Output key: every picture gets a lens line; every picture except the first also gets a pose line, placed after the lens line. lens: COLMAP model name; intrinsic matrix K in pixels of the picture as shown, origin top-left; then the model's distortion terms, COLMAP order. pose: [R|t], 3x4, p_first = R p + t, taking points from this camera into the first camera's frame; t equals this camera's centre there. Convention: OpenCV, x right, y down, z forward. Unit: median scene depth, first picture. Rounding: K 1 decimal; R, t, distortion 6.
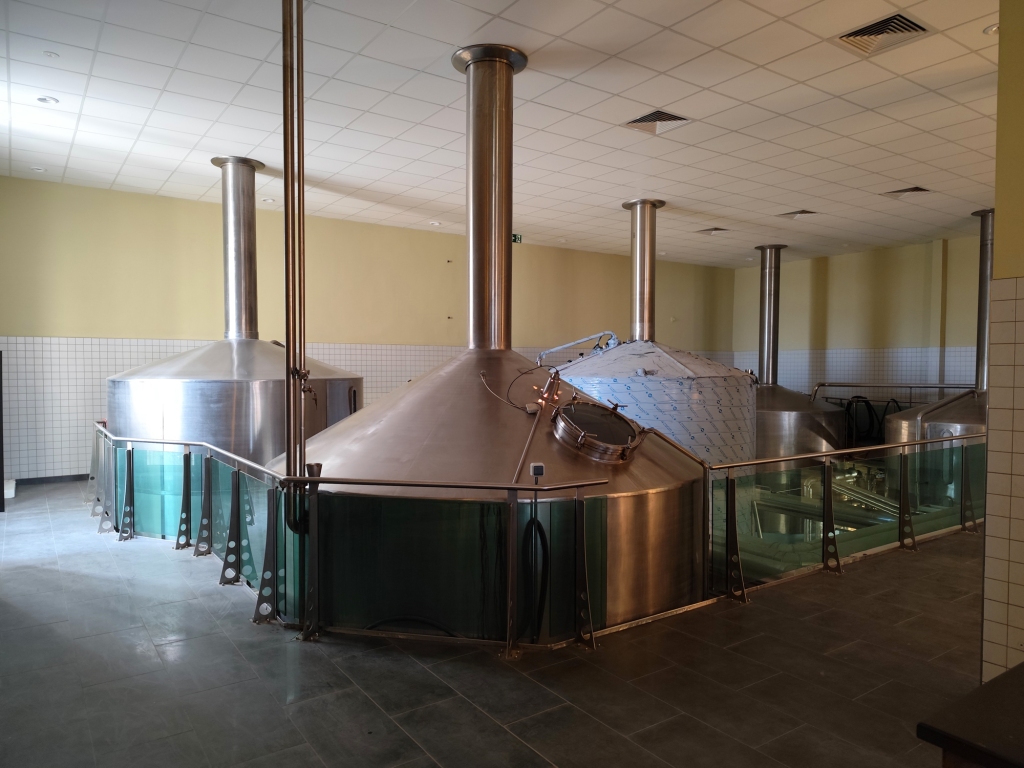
lens RADIAL K [[703.1, 0, 506.5], [0, 703.1, 391.1], [0, 0, 1]] dist [0.040999, -0.044356]
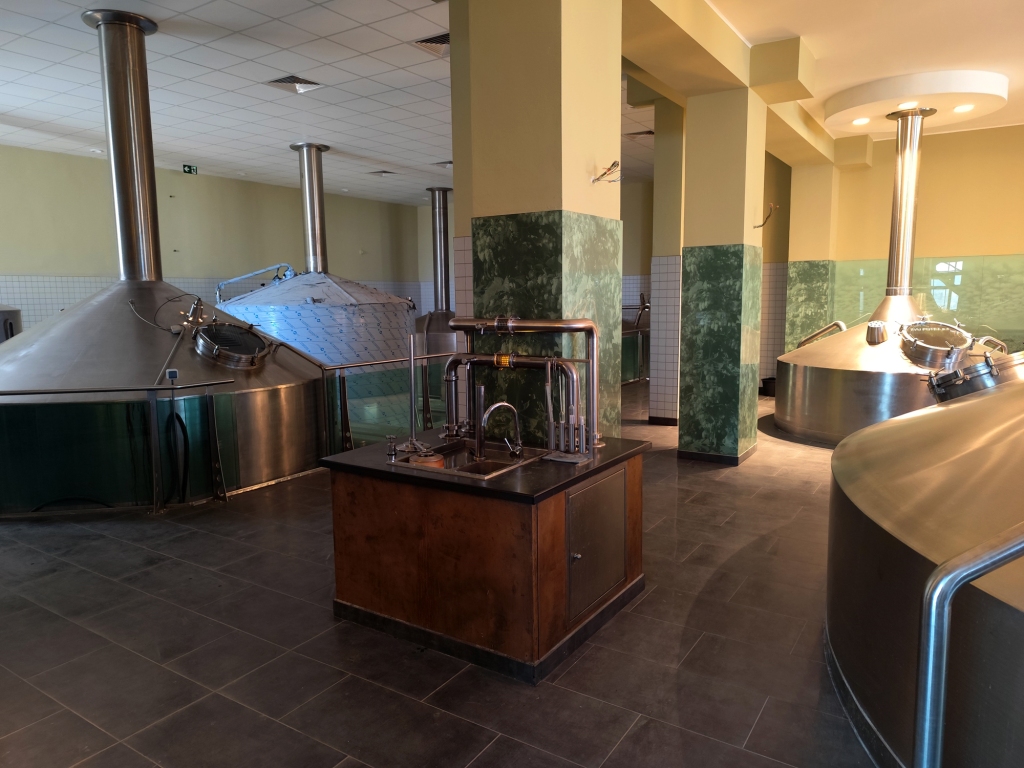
lens RADIAL K [[703.1, 0, 513.4], [0, 703.1, 389.5], [0, 0, 1]] dist [0.040999, -0.044356]
pose [[0.925690, -0.063866, 0.372852, 0.057175], [0.028048, 0.994520, 0.100715, 0.010423], [-0.377241, -0.082773, 0.922409, -0.189266]]
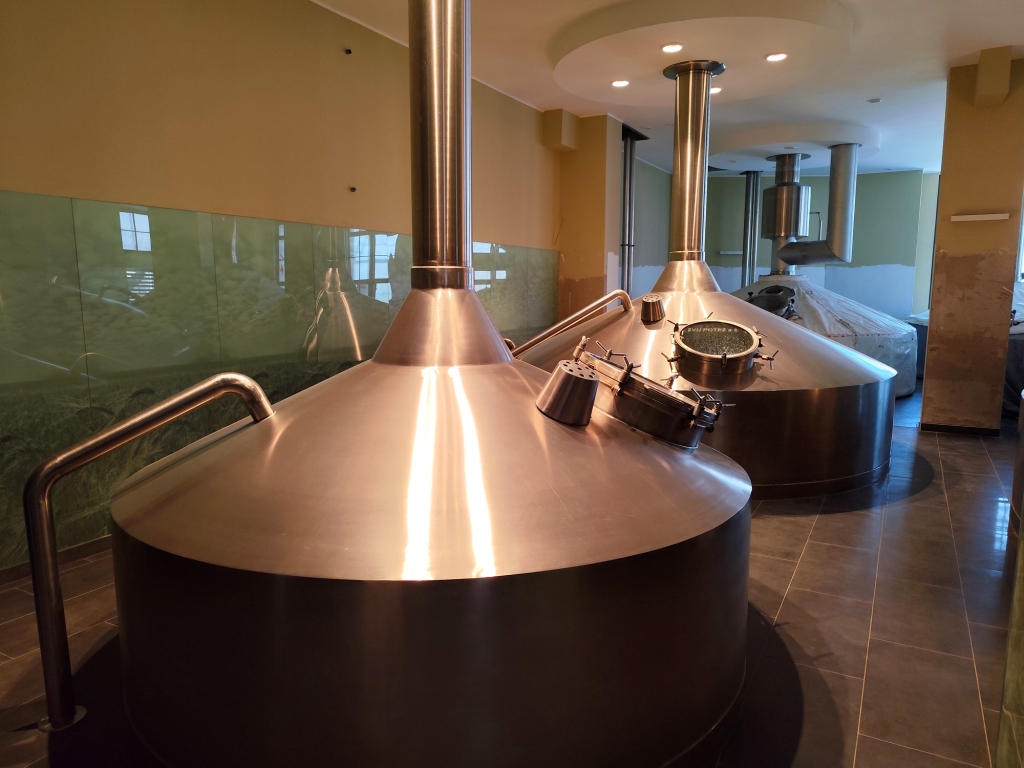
lens RADIAL K [[703.1, 0, 519.0], [0, 703.1, 392.1], [0, 0, 1]] dist [0.040999, -0.044356]
pose [[-0.434385, -0.130571, 0.891213, 0.484510], [0.034525, 0.986297, 0.161329, -0.006055], [-0.900066, 0.100848, -0.423924, 0.495514]]
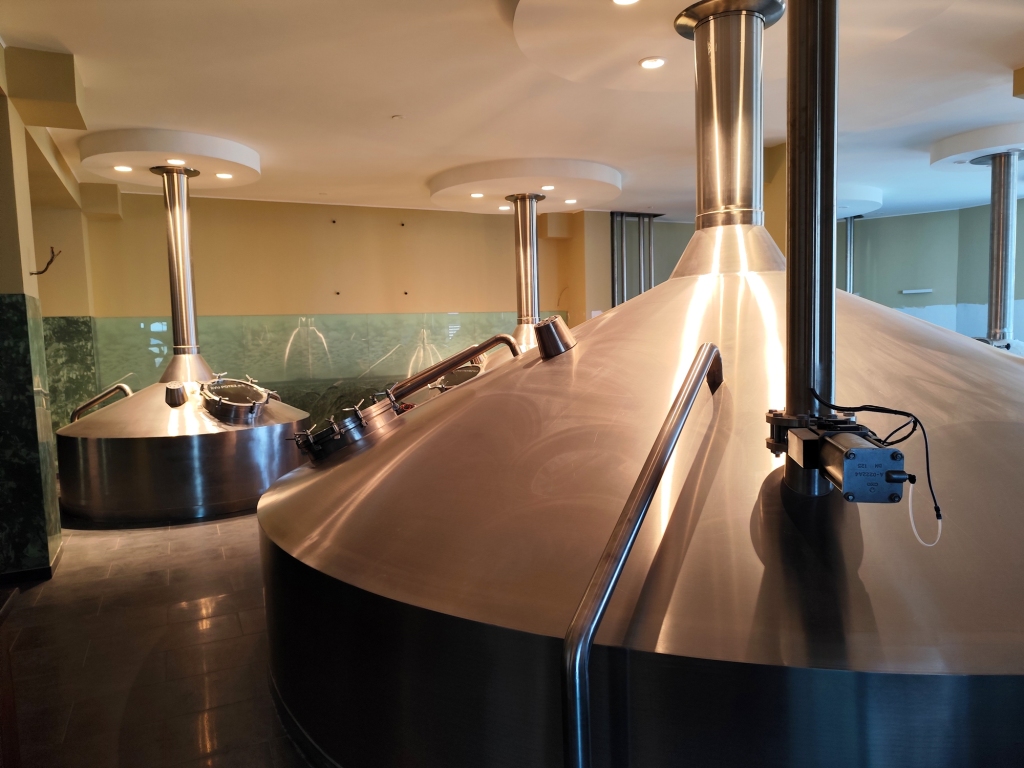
lens RADIAL K [[703.1, 0, 514.5], [0, 703.1, 394.4], [0, 0, 1]] dist [0.040999, -0.044356]
pose [[0.162306, -0.090345, 0.982596, 0.055399], [0.065605, 0.994584, 0.080611, 0.002352], [-0.984557, 0.051380, 0.167354, -0.088051]]
